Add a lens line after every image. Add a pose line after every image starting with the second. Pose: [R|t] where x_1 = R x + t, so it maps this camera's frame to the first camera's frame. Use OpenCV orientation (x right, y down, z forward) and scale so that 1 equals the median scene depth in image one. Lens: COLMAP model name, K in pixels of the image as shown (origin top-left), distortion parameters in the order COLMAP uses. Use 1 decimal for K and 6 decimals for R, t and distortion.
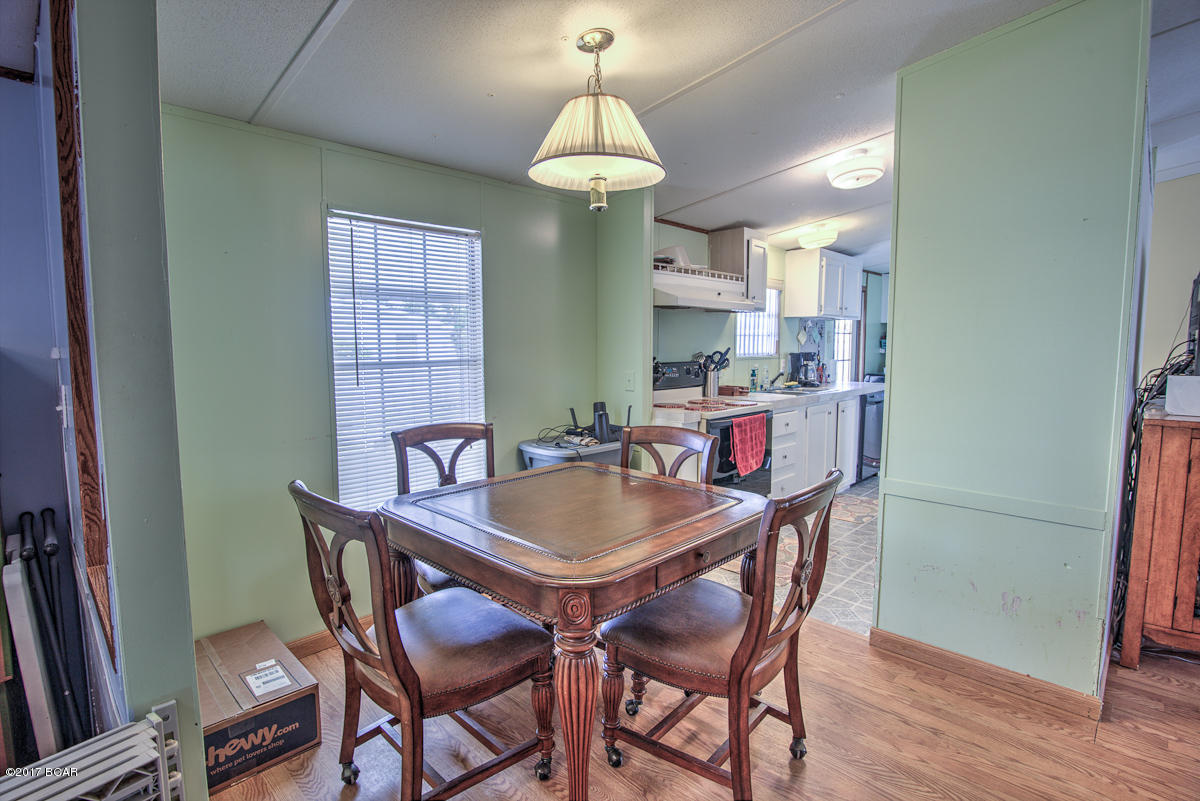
lens RADIAL K [[584.4, 0, 598.8], [0, 584.4, 397.7], [0, 0, 1]] dist [-0.018719, -0.001030]
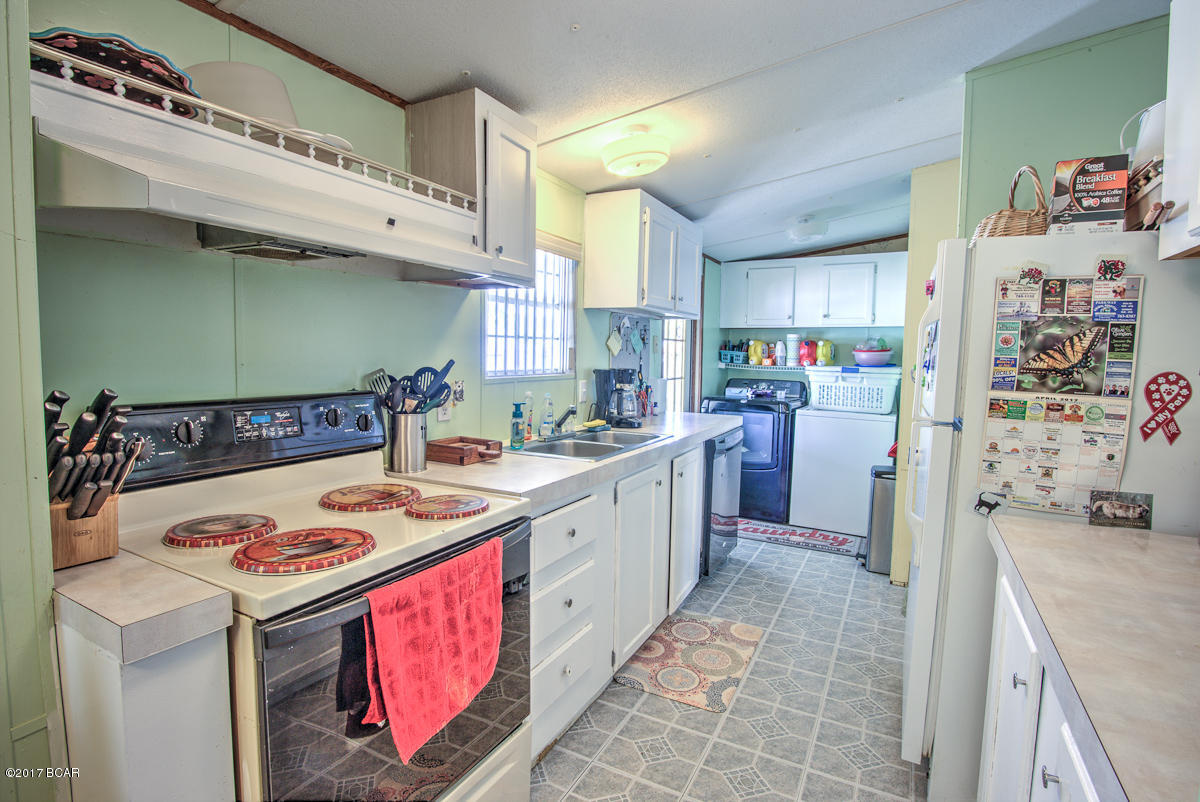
lens RADIAL K [[584.4, 0, 598.8], [0, 584.4, 398.2], [0, 0, 1]] dist [-0.018719, -0.001030]
pose [[0.960236, -0.003489, 0.279169, 0.189176], [0.007178, 0.999900, -0.012190, -0.045554], [-0.279099, 0.013709, 0.960165, 0.487525]]
